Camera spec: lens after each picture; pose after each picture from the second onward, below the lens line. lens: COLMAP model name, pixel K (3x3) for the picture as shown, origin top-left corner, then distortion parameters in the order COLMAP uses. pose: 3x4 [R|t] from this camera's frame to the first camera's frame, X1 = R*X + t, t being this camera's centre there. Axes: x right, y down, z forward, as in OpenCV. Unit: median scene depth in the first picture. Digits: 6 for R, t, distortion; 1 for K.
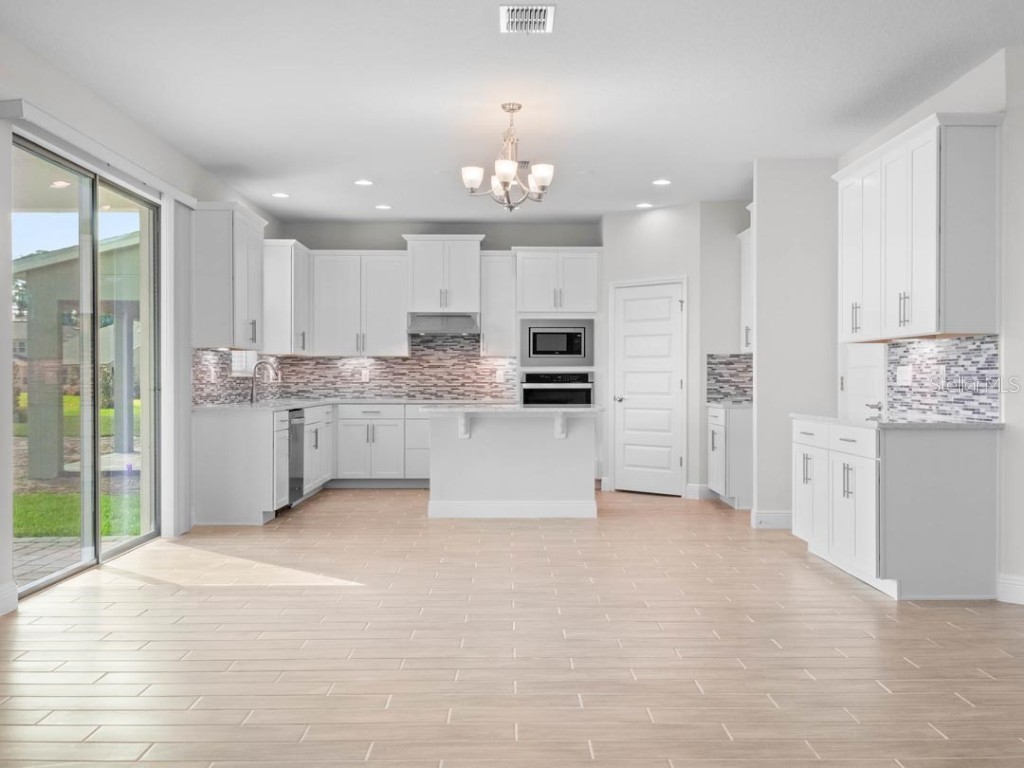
lens RADIAL K [[1007.0, 0, 490.3], [0, 1007.0, 386.9], [0, 0, 1]] dist [0.010346, 0.000000]
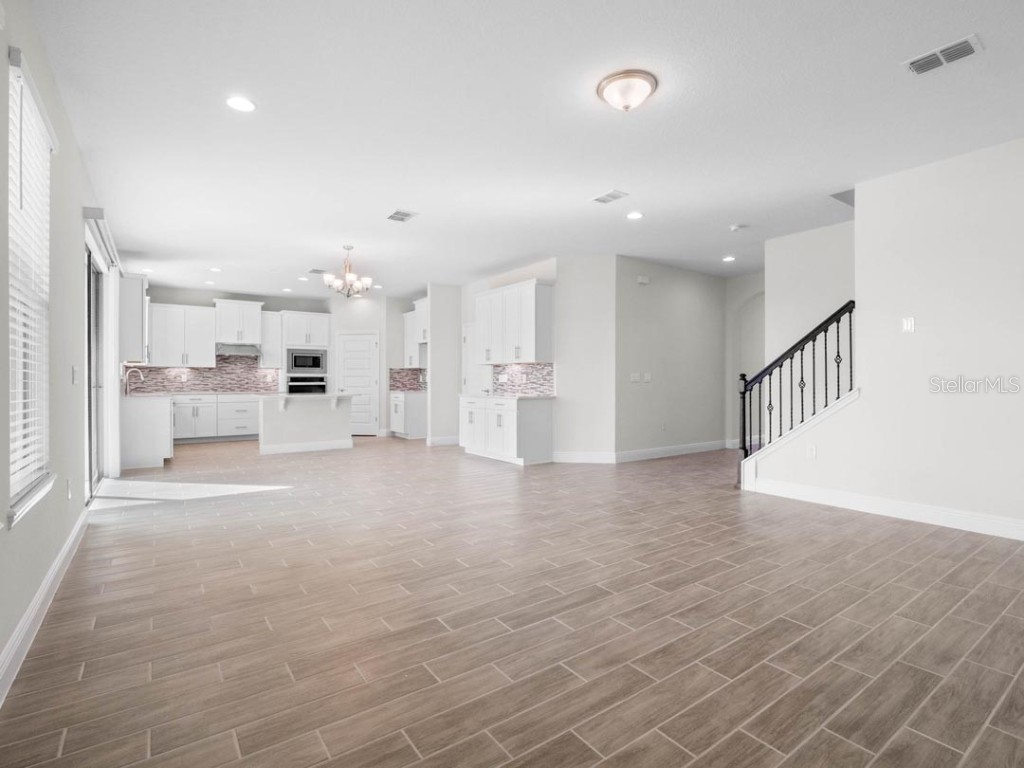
lens RADIAL K [[499.3, 0, 497.7], [0, 499.3, 382.1], [0, 0, 1]] dist [-0.003510, -0.009166]
pose [[0.825087, -0.003051, 0.564997, -0.178170], [0.005250, 0.999984, -0.002267, 0.000353], [-0.564981, 0.004837, 0.825090, -0.006507]]
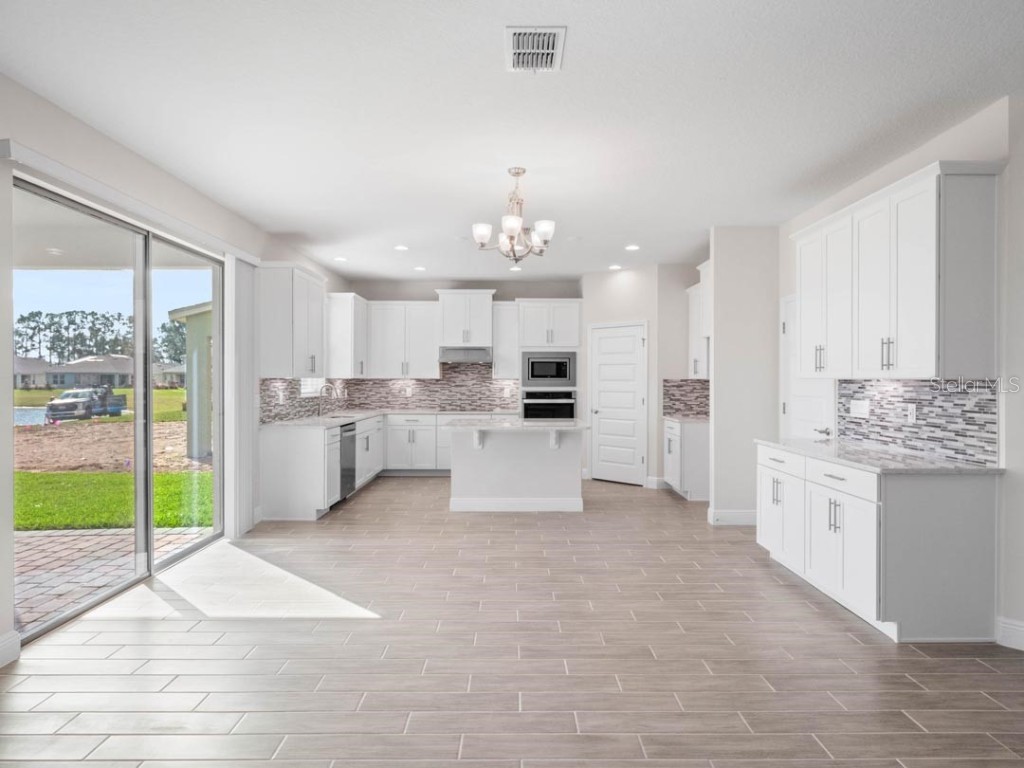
lens RADIAL K [[598.4, 0, 509.6], [0, 598.4, 384.5], [0, 0, 1]] dist [-0.023776, 0.010842]
pose [[0.999907, -0.000733, 0.013644, 0.002369], [0.000749, 0.999999, -0.001150, -0.022888], [-0.013643, 0.001160, 0.999906, 0.198028]]
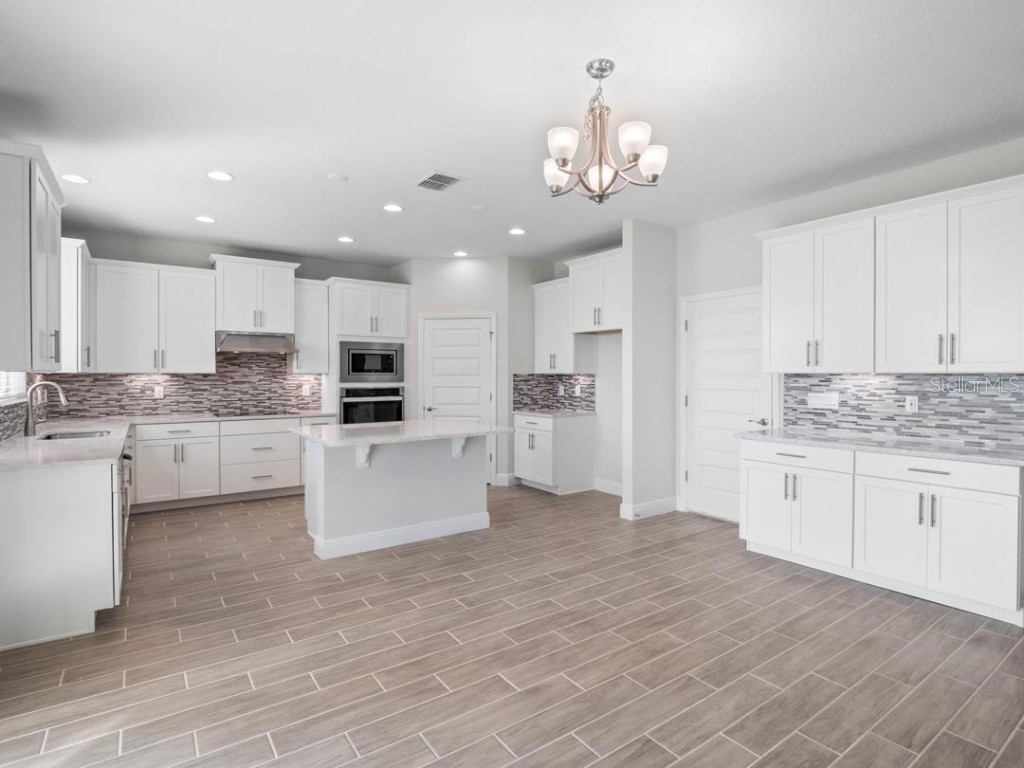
lens RADIAL K [[499.3, 0, 529.7], [0, 499.3, 382.1], [0, 0, 1]] dist [-0.003510, -0.009166]
pose [[0.788051, -0.009003, 0.615544, -0.150452], [0.006093, 0.999958, 0.006826, -0.024172], [-0.615579, -0.001629, 0.788073, 0.433495]]
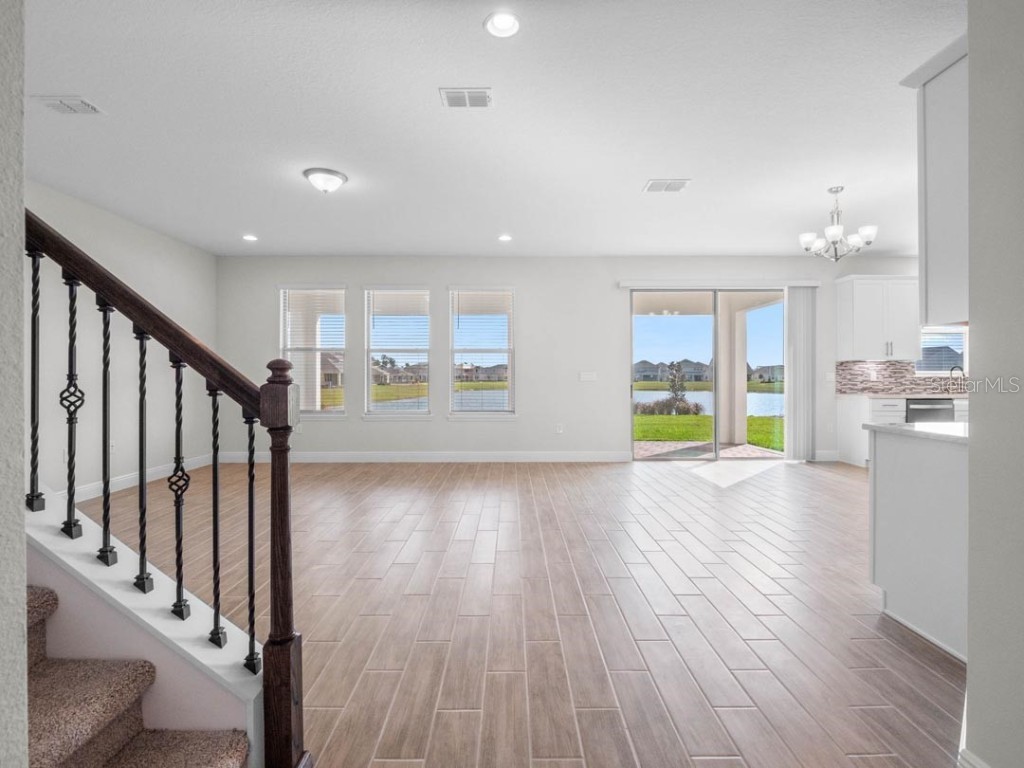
lens RADIAL K [[499.3, 0, 520.4], [0, 499.3, 381.8], [0, 0, 1]] dist [-0.003510, -0.009166]
pose [[0.042661, 0.003056, -0.999085, 0.426971], [-0.007071, 0.999971, 0.002757, -0.000611], [0.999065, 0.006947, 0.042682, 0.310623]]
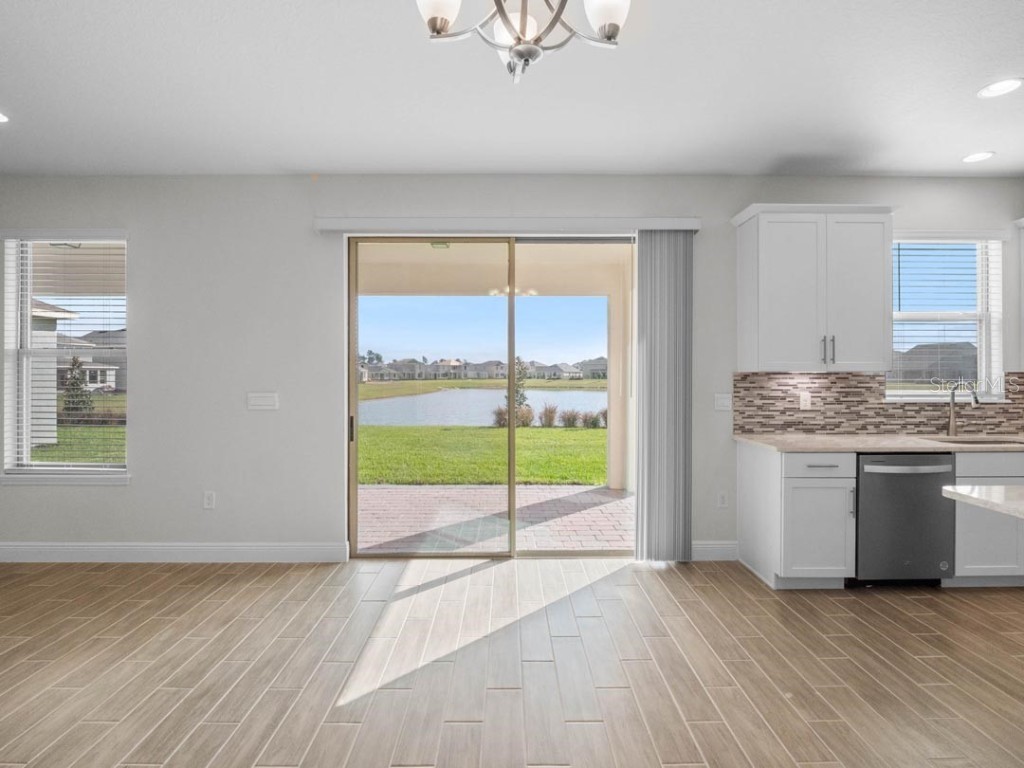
lens RADIAL K [[519.8, 0, 512.9], [0, 519.8, 377.2], [0, 0, 1]] dist [-0.016654, -0.003409]
pose [[0.029976, 0.000247, -0.999551, 0.139528], [-0.008221, 0.999966, 0.000001, -0.024968], [0.999517, 0.008218, 0.029977, 0.595534]]
